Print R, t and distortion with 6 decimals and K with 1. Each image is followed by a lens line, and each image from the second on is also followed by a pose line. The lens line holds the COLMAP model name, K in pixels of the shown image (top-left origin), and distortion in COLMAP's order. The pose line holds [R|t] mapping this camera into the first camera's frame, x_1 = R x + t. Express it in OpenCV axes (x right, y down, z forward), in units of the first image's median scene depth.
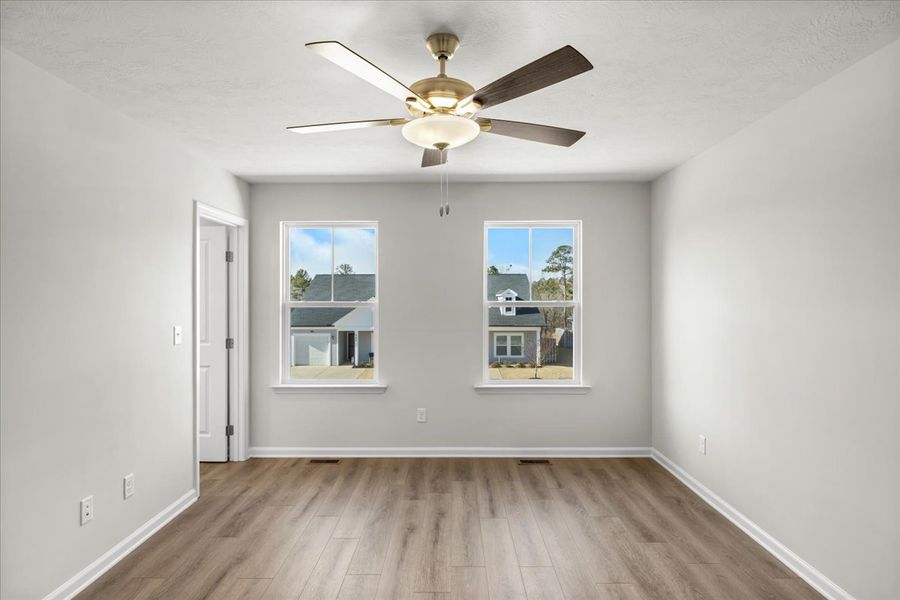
lens RADIAL K [[491.5, 0, 449.4], [0, 491.5, 298.7], [0, 0, 1]] dist [-0.003386, 0.001011]
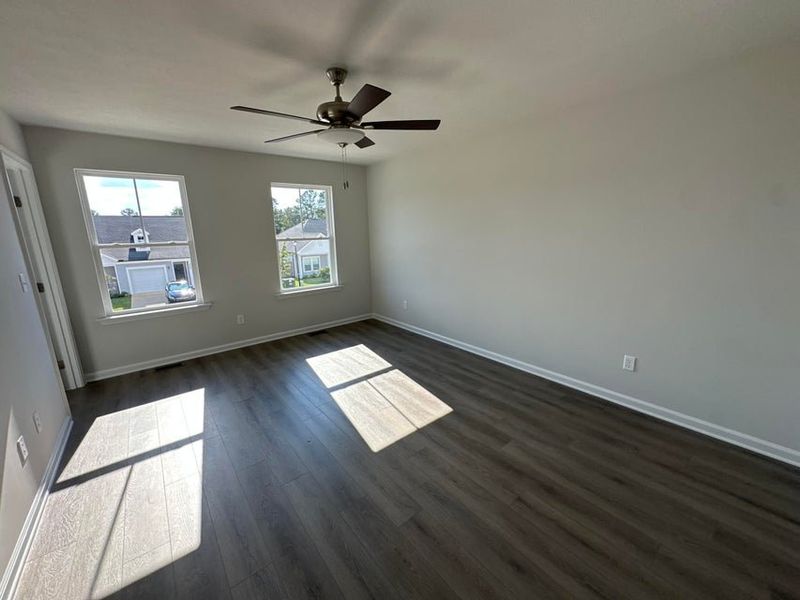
lens RADIAL K [[321.8, 0, 405.8], [0, 321.8, 297.3], [0, 0, 1]] dist [0.002886, 0.000010]
pose [[0.788110, -0.154023, 0.595953, -0.245588], [0.031560, 0.977025, 0.210774, -0.010819], [-0.614725, -0.147304, 0.774864, -0.024745]]
